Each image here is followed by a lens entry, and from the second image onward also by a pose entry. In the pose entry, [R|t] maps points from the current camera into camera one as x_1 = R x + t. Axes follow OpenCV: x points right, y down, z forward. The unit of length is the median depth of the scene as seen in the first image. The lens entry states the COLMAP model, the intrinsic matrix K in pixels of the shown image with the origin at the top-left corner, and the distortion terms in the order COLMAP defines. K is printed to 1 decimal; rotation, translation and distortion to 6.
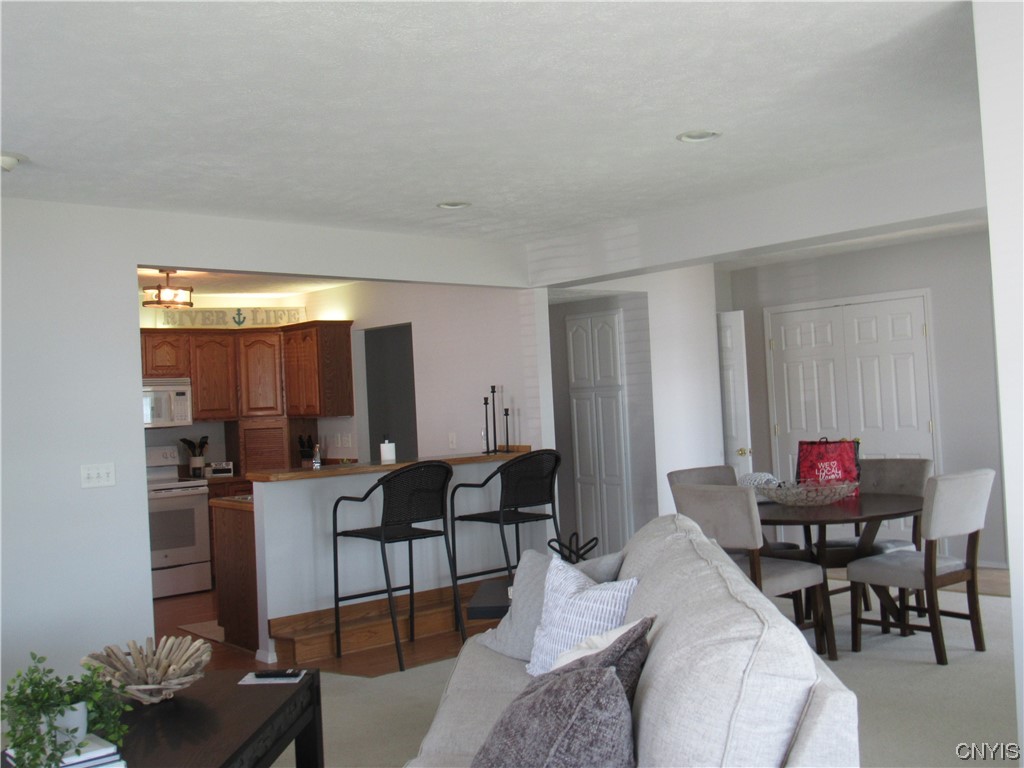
lens RADIAL K [[1113.5, 0, 512.0], [0, 1113.5, 384.0], [0, 0, 1]] dist [0.000122, -0.015362]
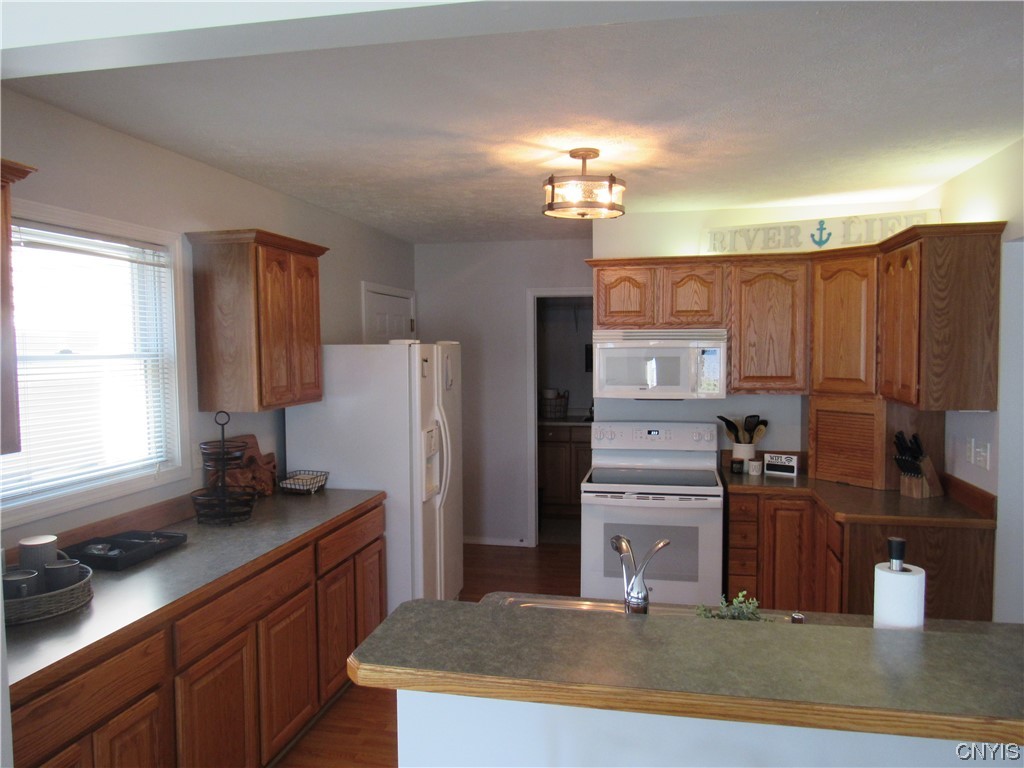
lens RADIAL K [[726.5, 0, 511.8], [0, 726.5, 373.6], [0, 0, 1]] dist [-0.024211, 0.001524]
pose [[0.587524, 0.077717, -0.805466, -0.009135], [-0.003314, 0.995600, 0.093646, -0.018644], [0.809200, -0.052350, 0.585196, 0.621181]]
